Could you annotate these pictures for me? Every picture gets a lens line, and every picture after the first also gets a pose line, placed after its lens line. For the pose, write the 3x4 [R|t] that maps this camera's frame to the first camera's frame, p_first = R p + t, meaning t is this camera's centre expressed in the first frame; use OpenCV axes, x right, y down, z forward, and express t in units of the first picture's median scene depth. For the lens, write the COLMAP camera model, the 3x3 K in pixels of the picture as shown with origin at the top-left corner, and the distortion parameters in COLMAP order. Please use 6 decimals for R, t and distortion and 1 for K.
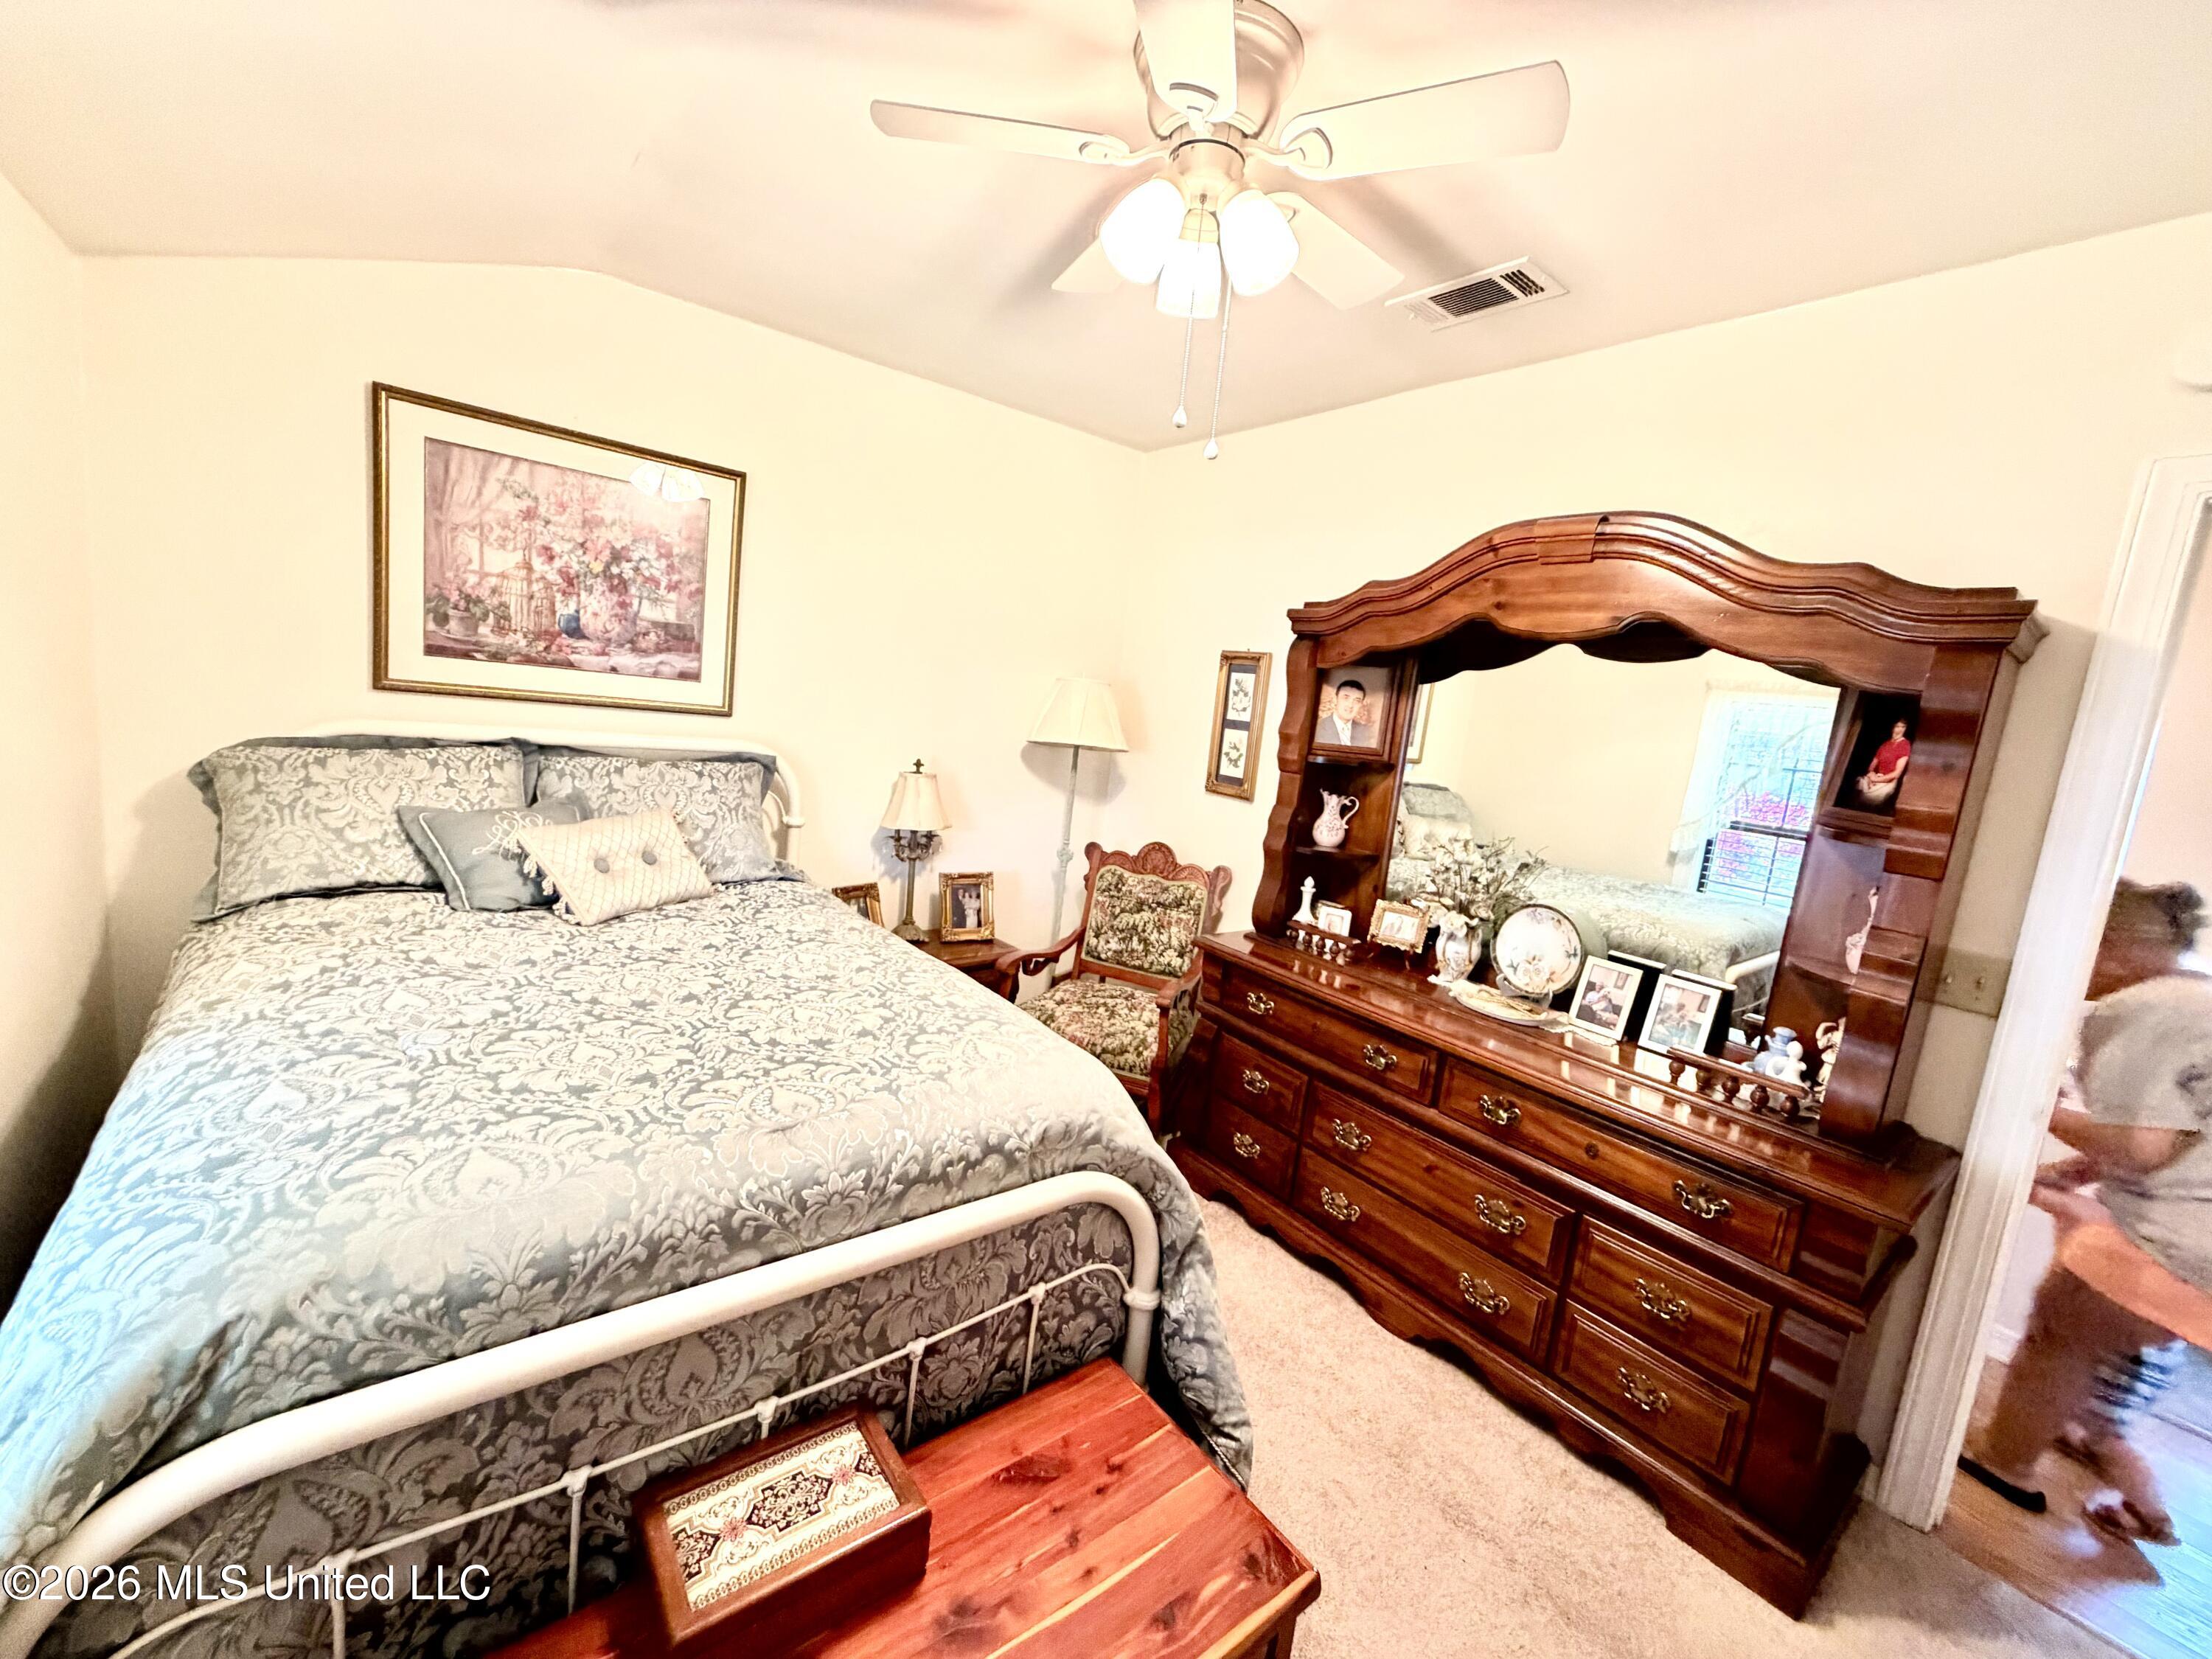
lens RADIAL K [[887.7, 0, 1104.3], [0, 887.7, 825.1], [0, 0, 1]] dist [-0.001225, 0.000632]
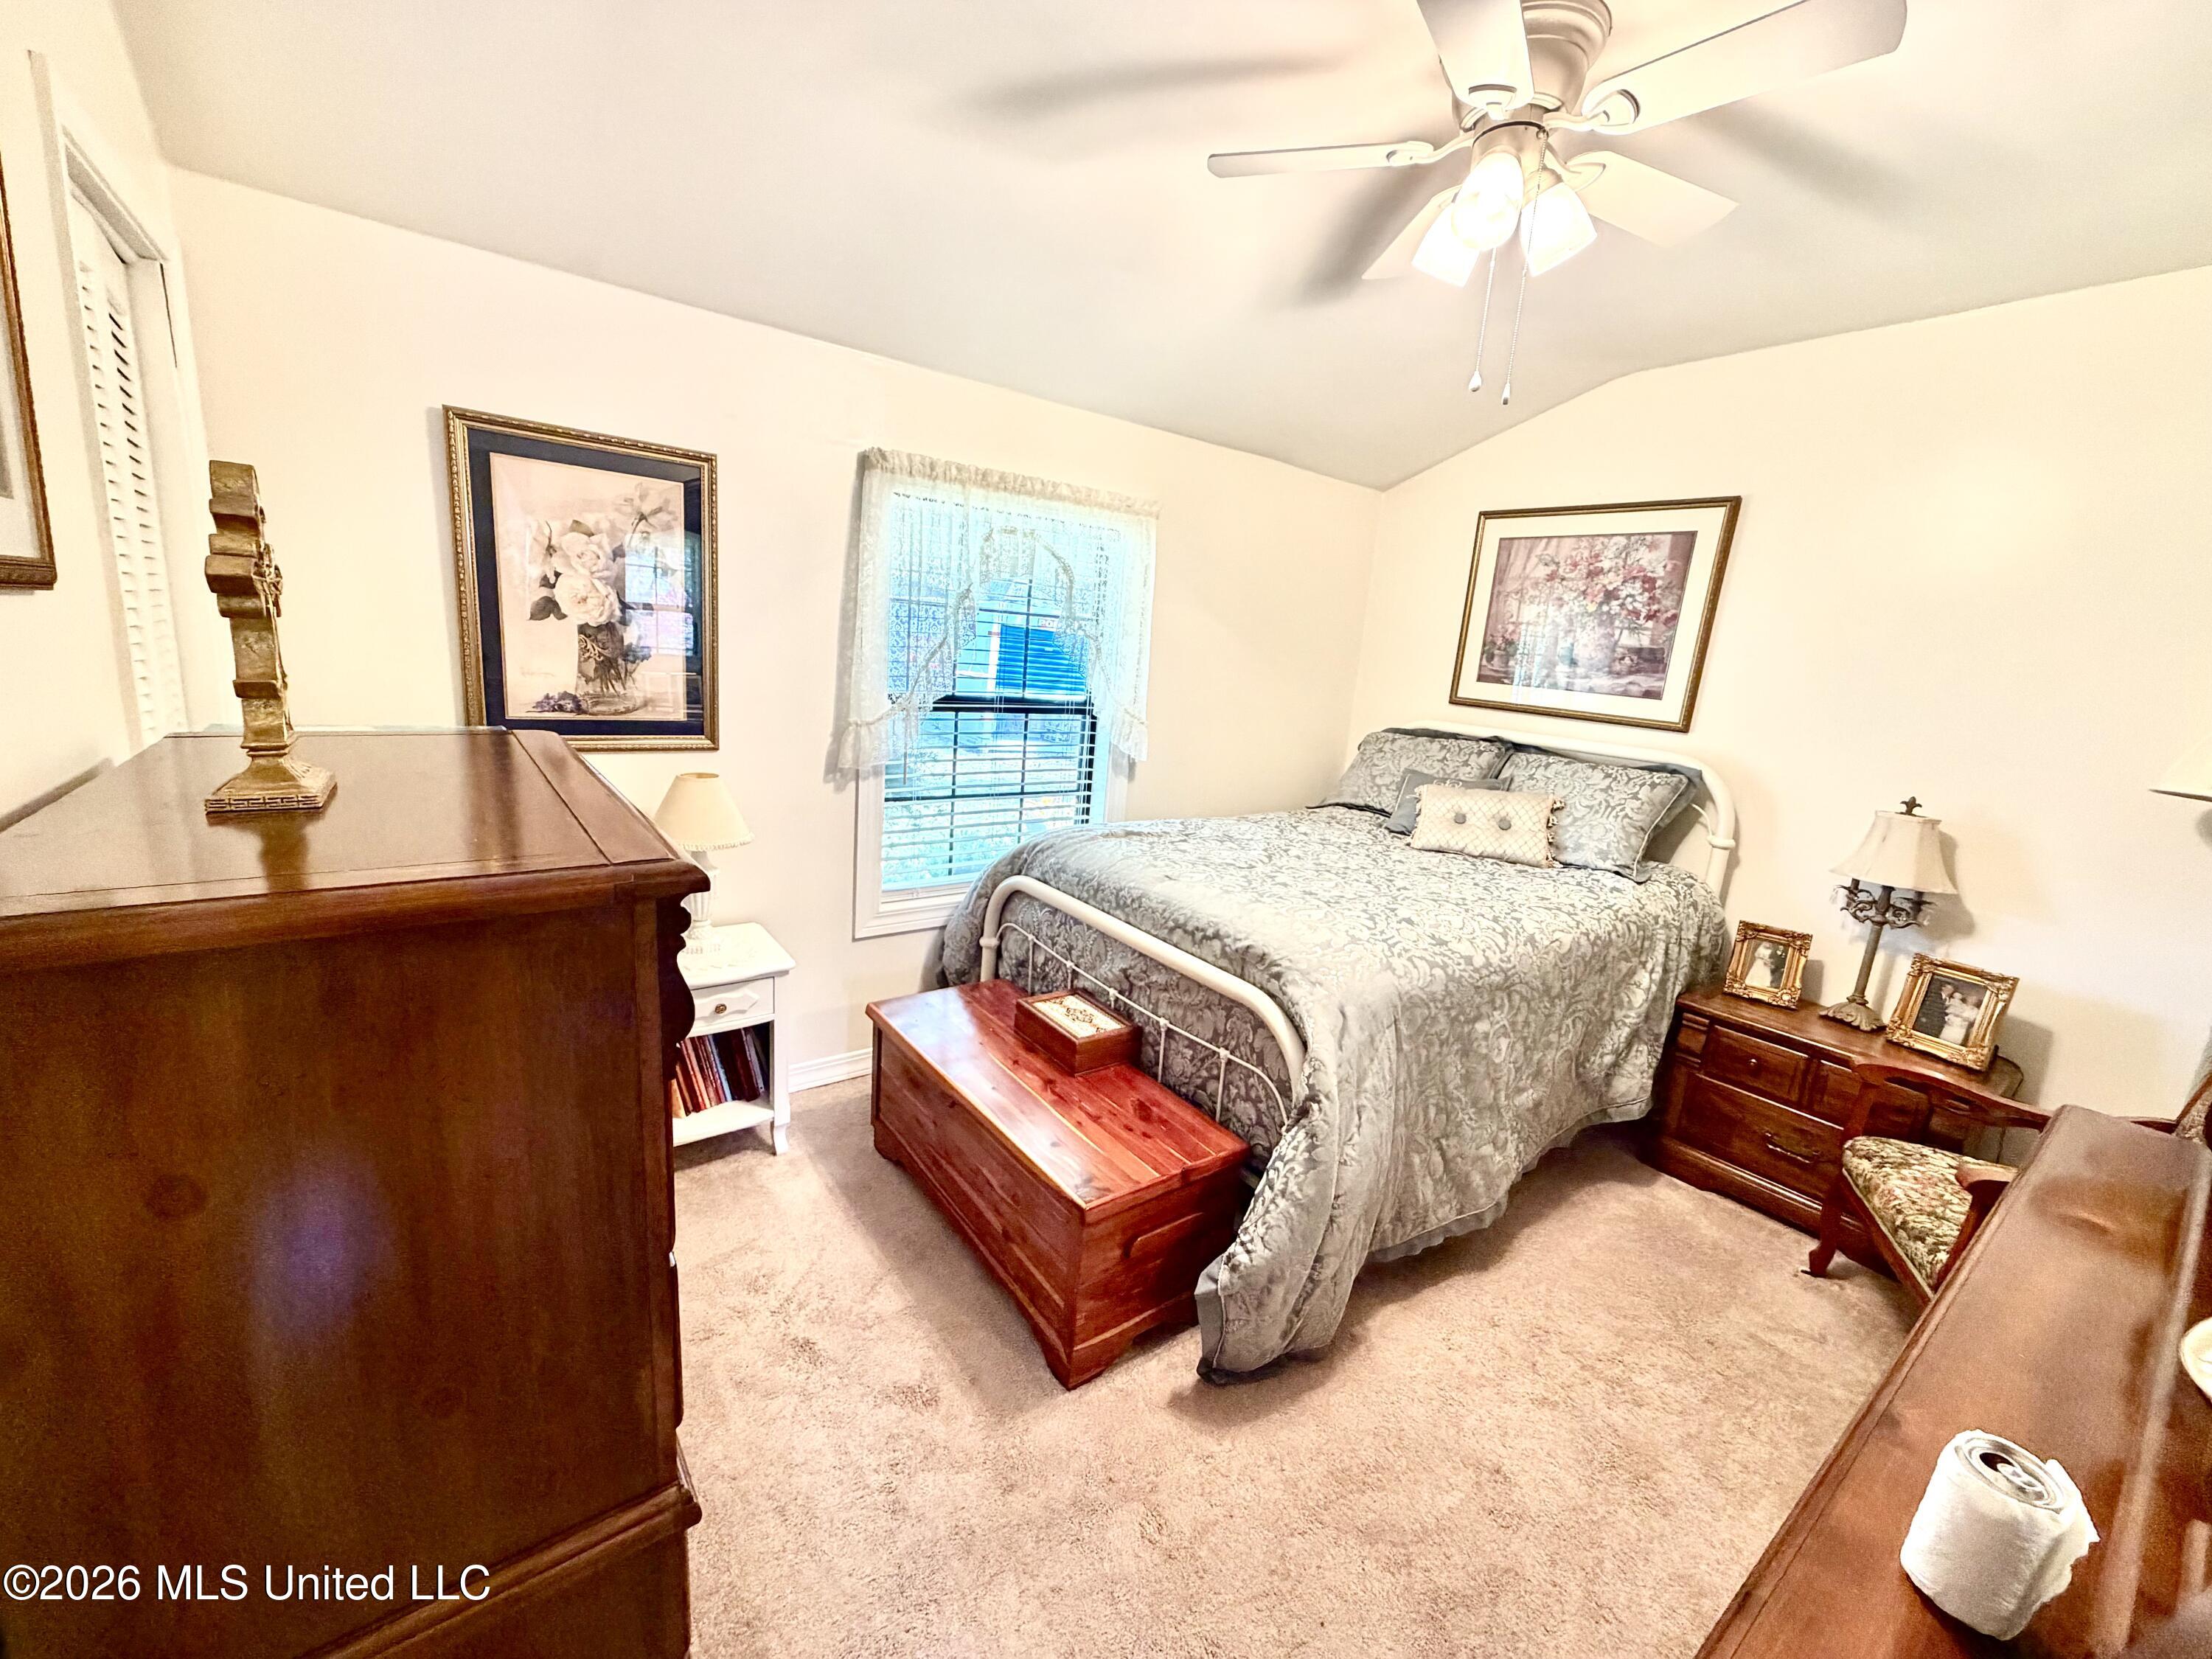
lens RADIAL K [[887.7, 0, 1102.9], [0, 887.7, 827.8], [0, 0, 1]] dist [-0.001225, 0.000632]
pose [[-0.026540, 0.098618, -0.994771, 0.761128], [-0.222035, 0.969683, 0.102054, 0.038157], [0.974677, 0.223583, -0.003839, 0.419595]]
